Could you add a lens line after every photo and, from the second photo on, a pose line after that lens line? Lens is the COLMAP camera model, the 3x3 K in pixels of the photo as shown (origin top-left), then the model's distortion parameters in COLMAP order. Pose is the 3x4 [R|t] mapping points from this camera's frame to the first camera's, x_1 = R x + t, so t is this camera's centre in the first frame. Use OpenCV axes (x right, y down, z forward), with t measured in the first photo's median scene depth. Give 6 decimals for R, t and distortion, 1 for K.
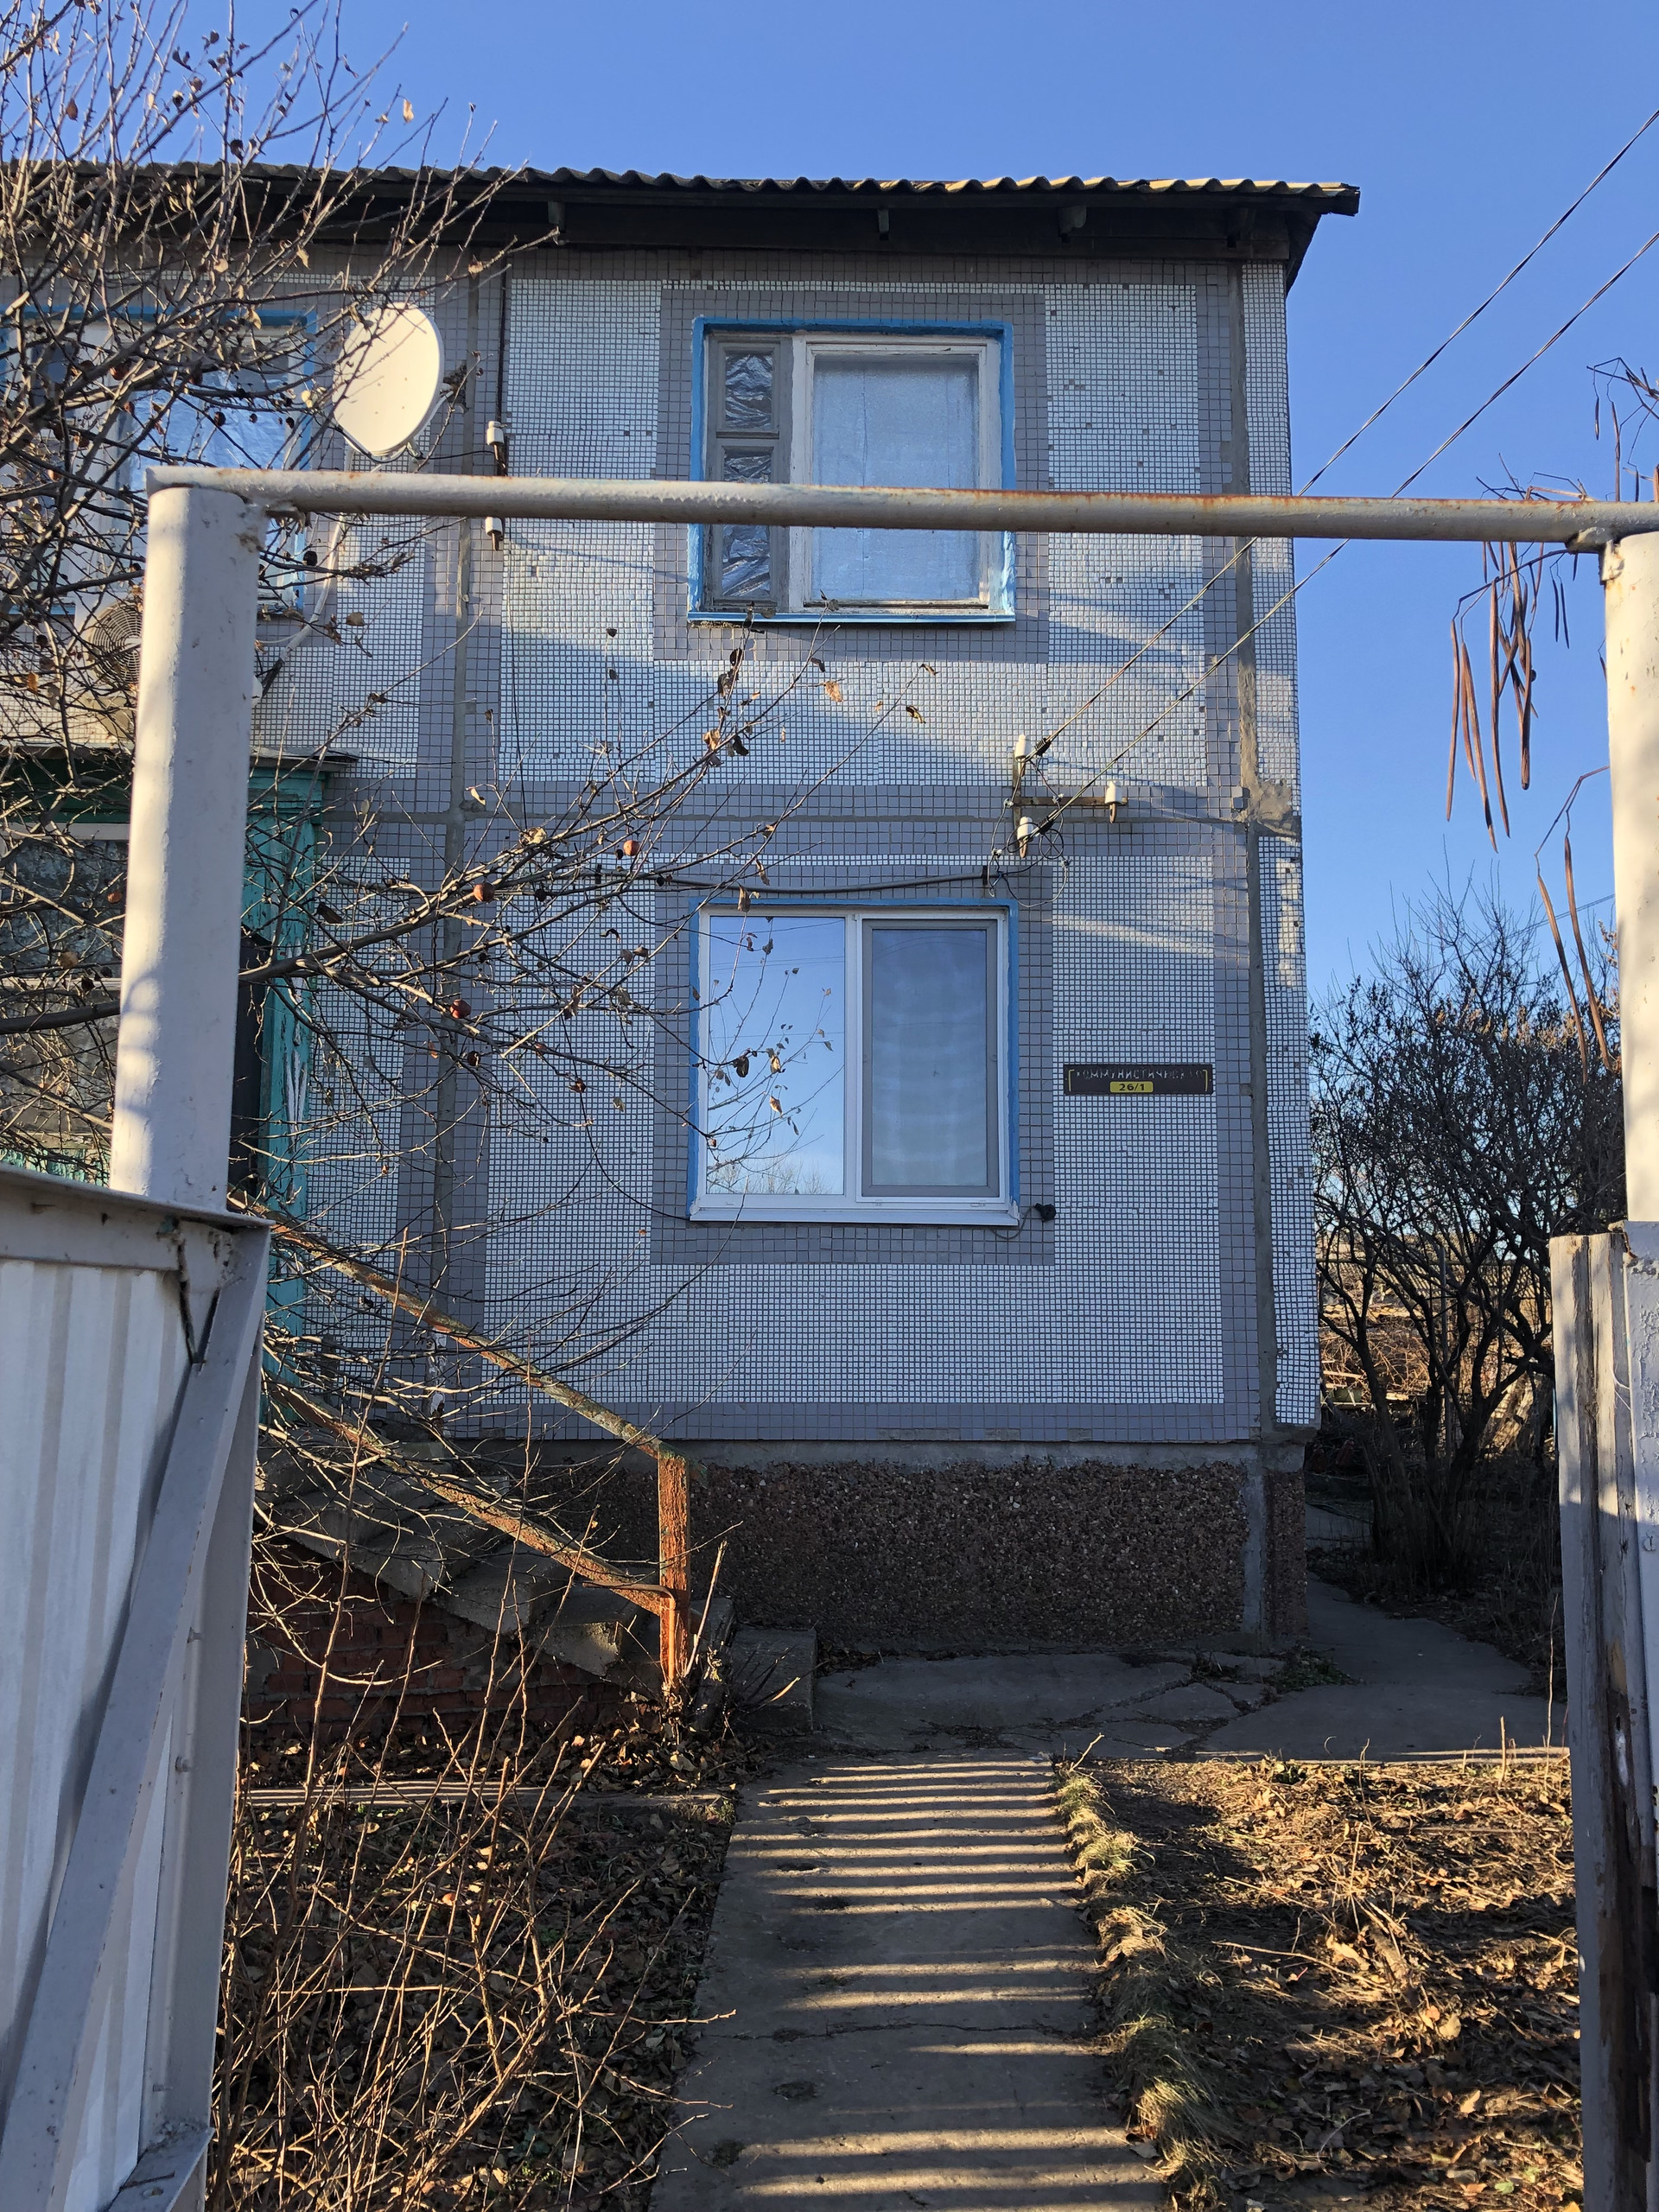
lens RADIAL K [[1806.6, 0, 819.8], [0, 1806.6, 1104.9], [0, 0, 1]] dist [0.012331, 0.005309]
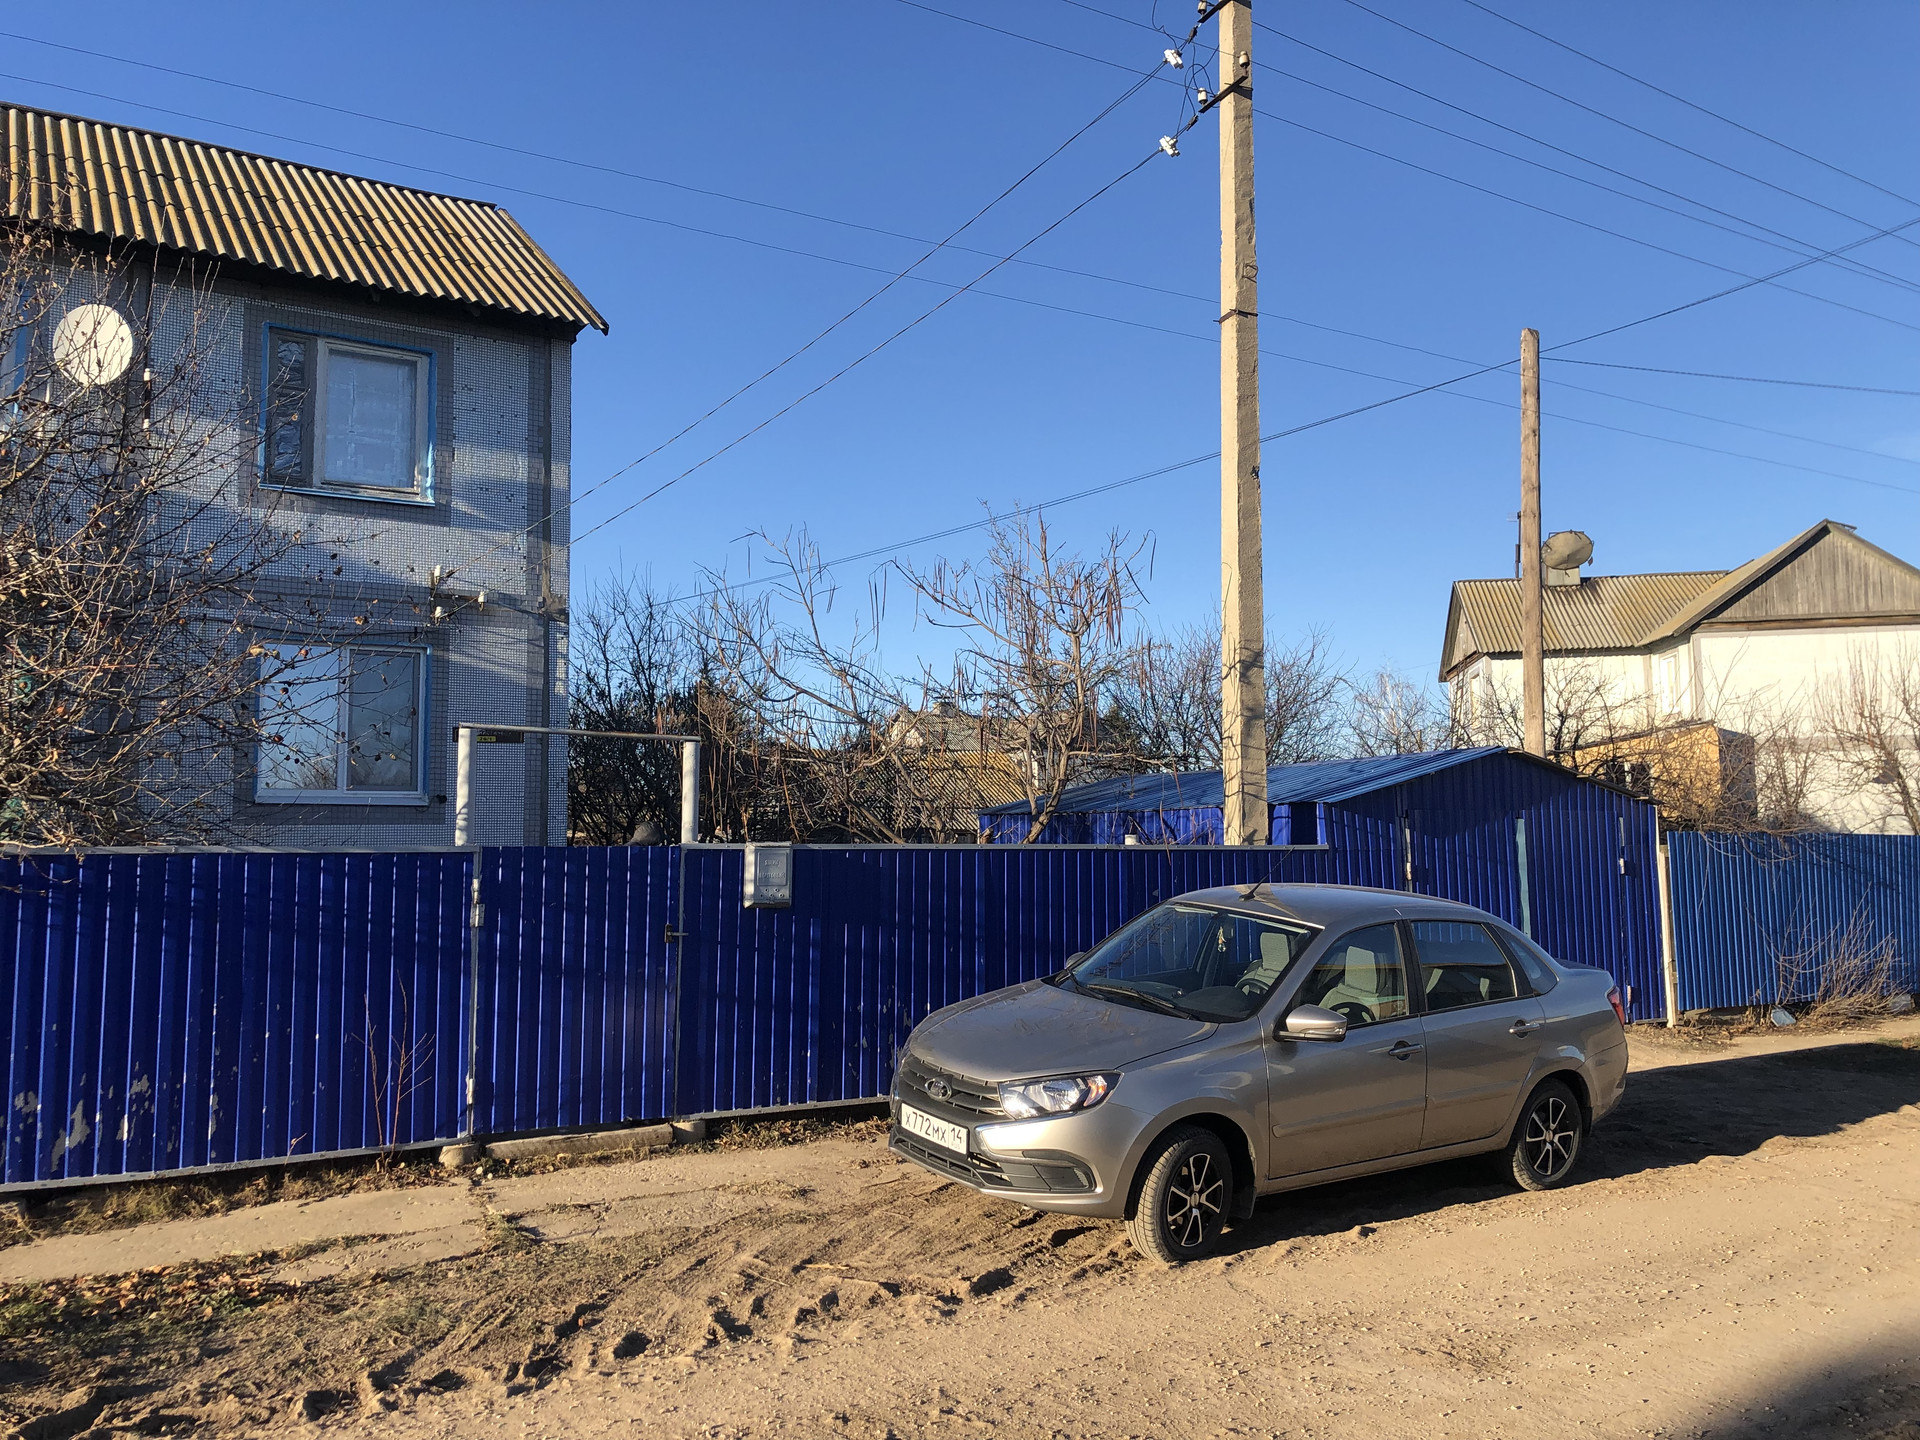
lens RADIAL K [[1568.1, 0, 955.0], [0, 1568.1, 710.4], [0, 0, 1]] dist [0.012331, 0.005309]
pose [[0.845712, 0.034246, 0.532539, -0.324857], [-0.054973, 0.998220, 0.023109, -0.111075], [-0.530800, -0.048819, 0.846090, -0.797755]]
